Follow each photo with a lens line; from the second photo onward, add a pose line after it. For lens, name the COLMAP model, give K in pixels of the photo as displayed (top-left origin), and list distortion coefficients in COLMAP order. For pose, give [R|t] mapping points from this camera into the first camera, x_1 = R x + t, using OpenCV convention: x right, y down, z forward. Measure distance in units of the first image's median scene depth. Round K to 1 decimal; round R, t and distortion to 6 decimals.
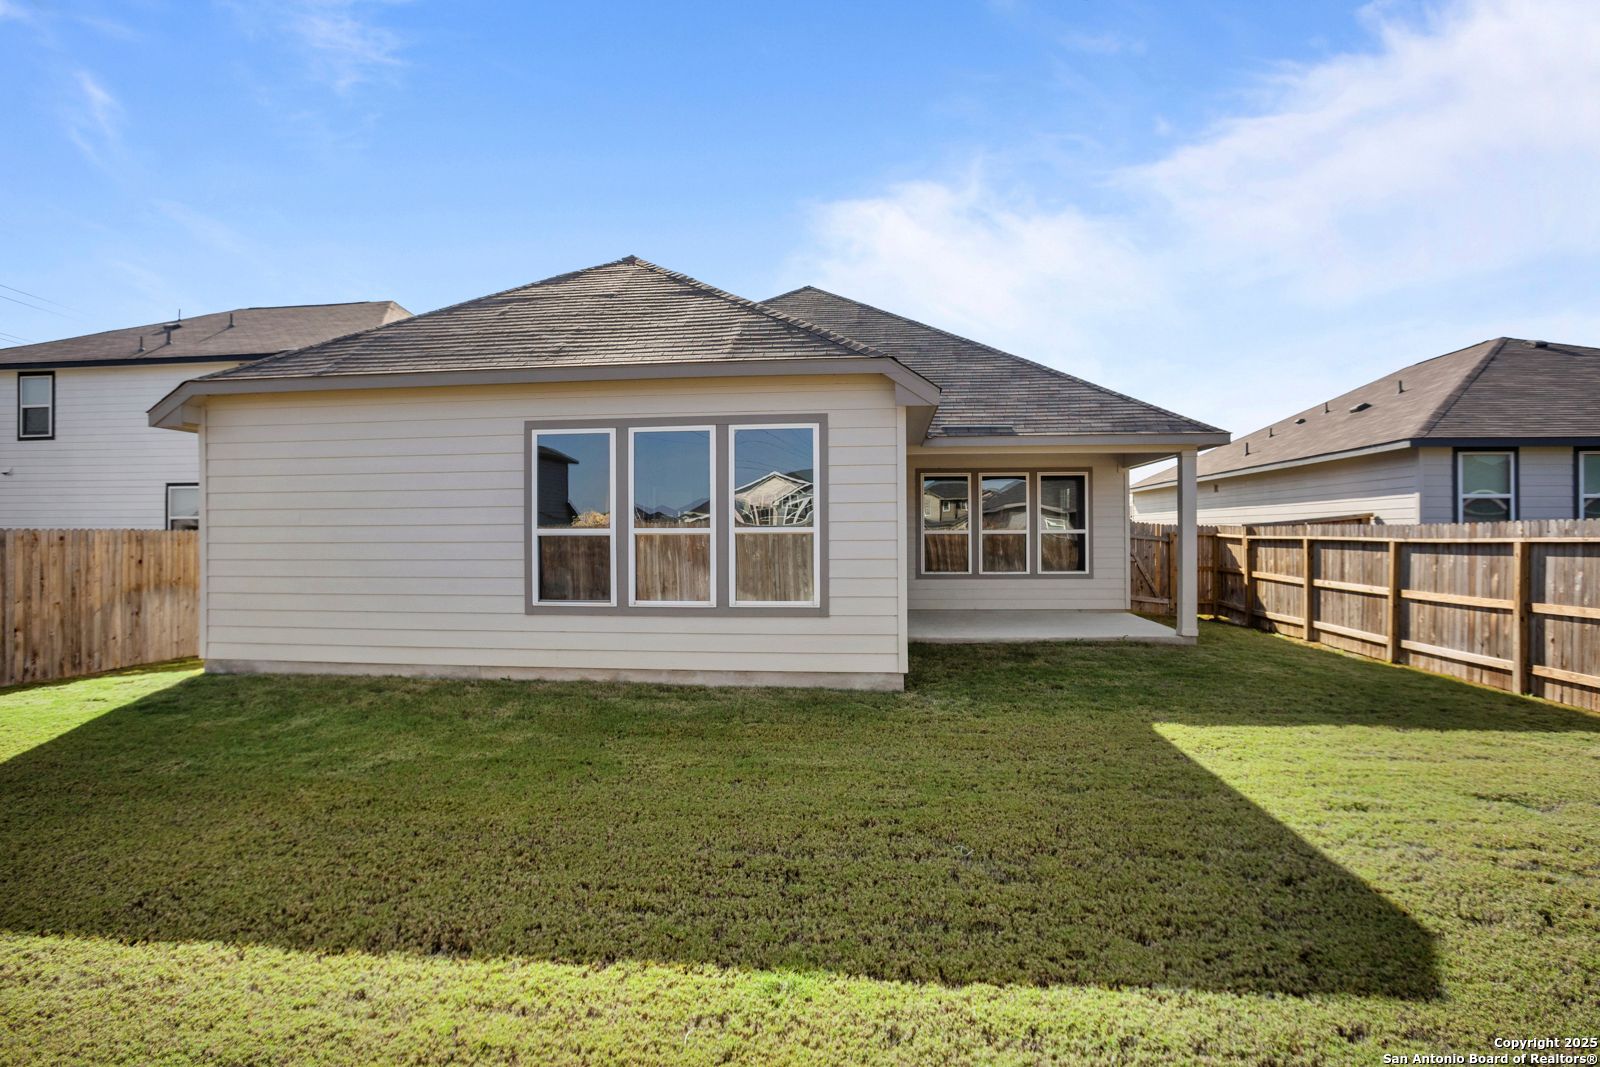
lens RADIAL K [[779.6, 0, 805.1], [0, 779.6, 533.3], [0, 0, 1]] dist [-0.078113, 0.032079]
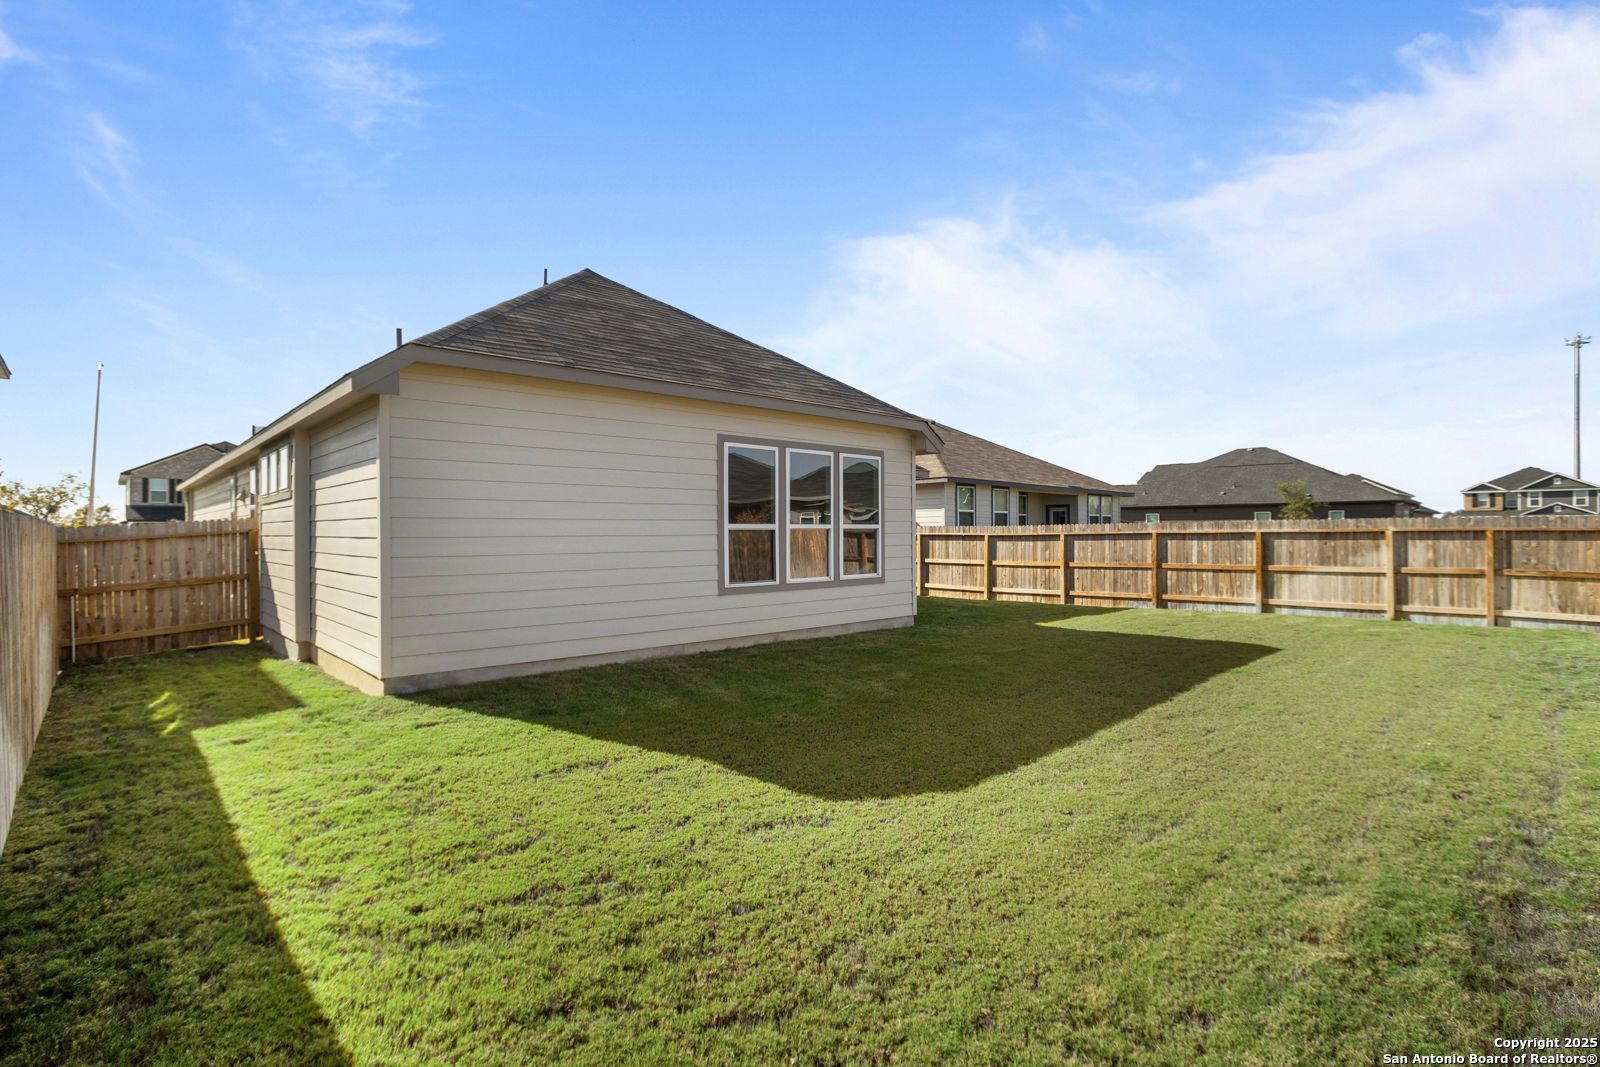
lens RADIAL K [[779.6, 0, 805.1], [0, 779.6, 533.3], [0, 0, 1]] dist [-0.078113, 0.032079]
pose [[0.643596, 0.000488, 0.765365, -1.156339], [0.002667, 0.999992, -0.002879, 0.012034], [-0.765361, 0.003894, 0.643589, 0.116274]]
